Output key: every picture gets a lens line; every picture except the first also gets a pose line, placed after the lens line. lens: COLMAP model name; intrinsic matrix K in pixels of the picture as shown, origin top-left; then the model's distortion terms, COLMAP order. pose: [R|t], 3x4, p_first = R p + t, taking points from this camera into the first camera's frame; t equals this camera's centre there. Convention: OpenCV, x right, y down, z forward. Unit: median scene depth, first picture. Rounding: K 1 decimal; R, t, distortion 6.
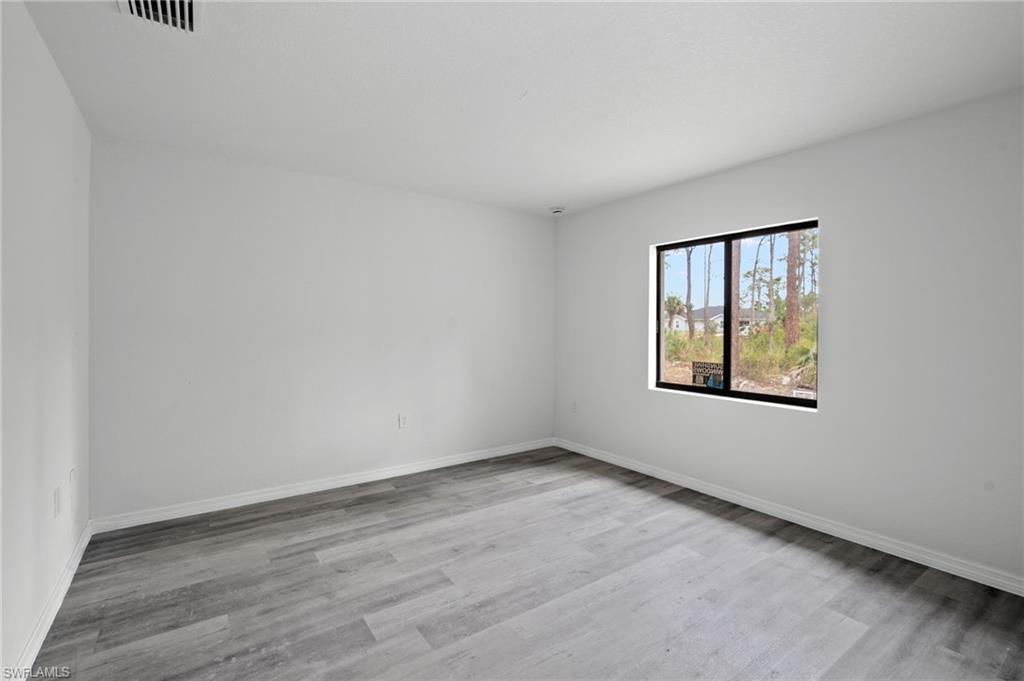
lens RADIAL K [[468.9, 0, 517.3], [0, 468.9, 338.7], [0, 0, 1]] dist [-0.002209, -0.000016]
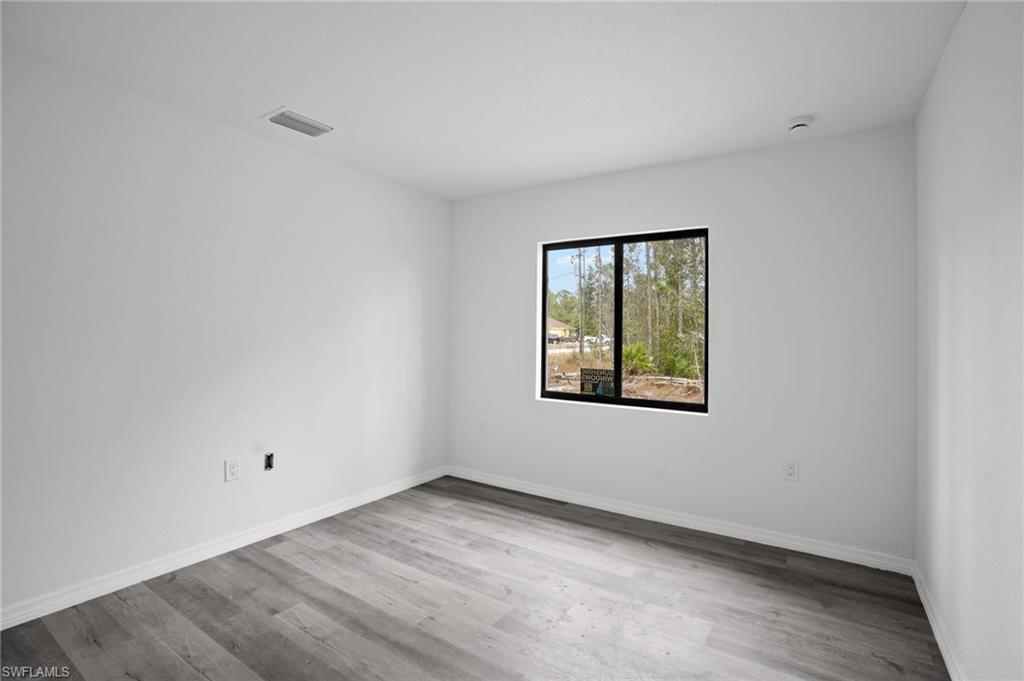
lens RADIAL K [[468.9, 0, 508.1], [0, 468.9, 336.3], [0, 0, 1]] dist [-0.002209, -0.000016]
pose [[0.922403, 0.002358, 0.386221, -0.131614], [0.002798, 0.999914, -0.012786, -0.004766], [-0.386218, 0.012875, 0.922318, 0.186854]]
